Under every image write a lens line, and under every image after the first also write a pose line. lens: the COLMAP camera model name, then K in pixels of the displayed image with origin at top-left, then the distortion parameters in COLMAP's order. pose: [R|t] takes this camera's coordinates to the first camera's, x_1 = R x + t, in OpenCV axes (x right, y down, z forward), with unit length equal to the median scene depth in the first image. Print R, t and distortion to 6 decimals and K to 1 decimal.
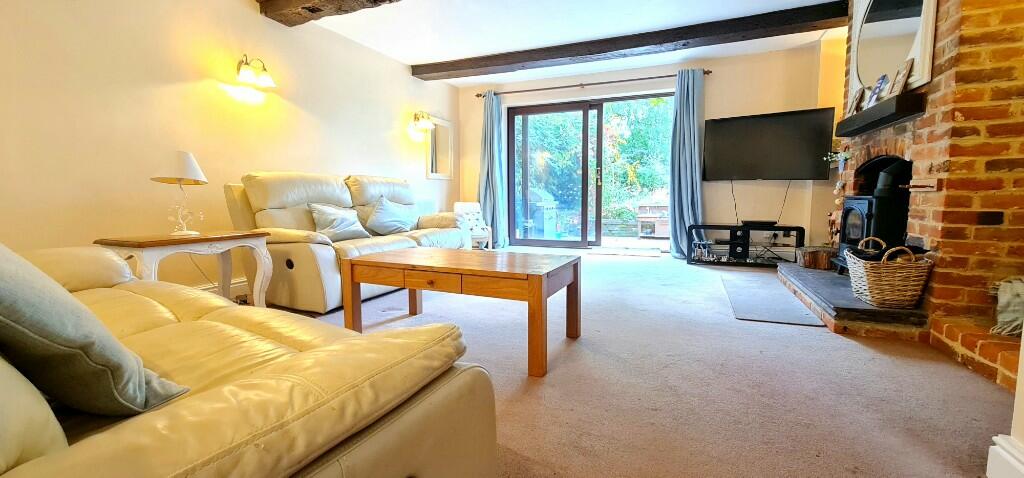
lens RADIAL K [[418.8, 0, 515.5], [0, 418.8, 235.5], [0, 0, 1]] dist [0.001136, 0.000332]
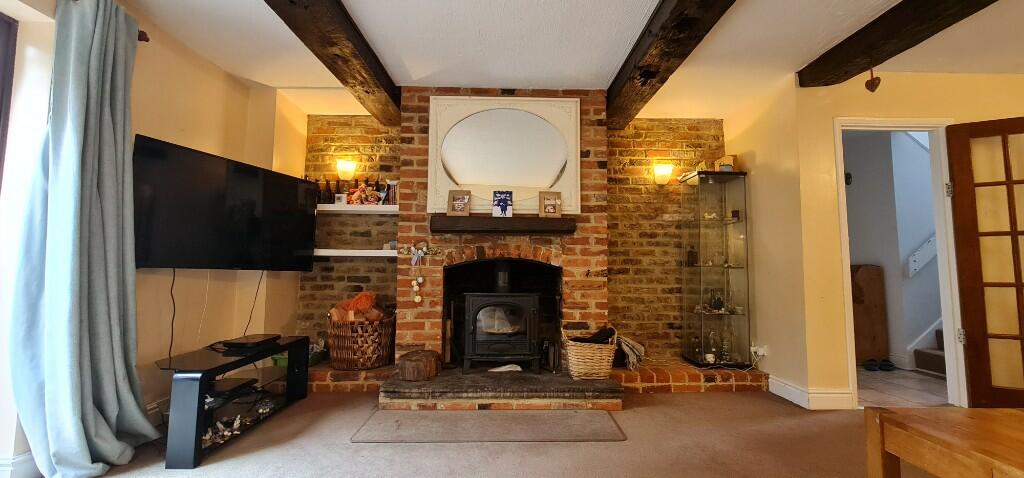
lens RADIAL K [[418.8, 0, 515.5], [0, 418.8, 235.5], [0, 0, 1]] dist [0.001136, 0.000332]
pose [[-0.397875, 0.085414, 0.913455, -0.244565], [0.086526, 0.994712, -0.055324, -0.215859], [-0.913350, 0.057025, -0.403162, 1.684450]]
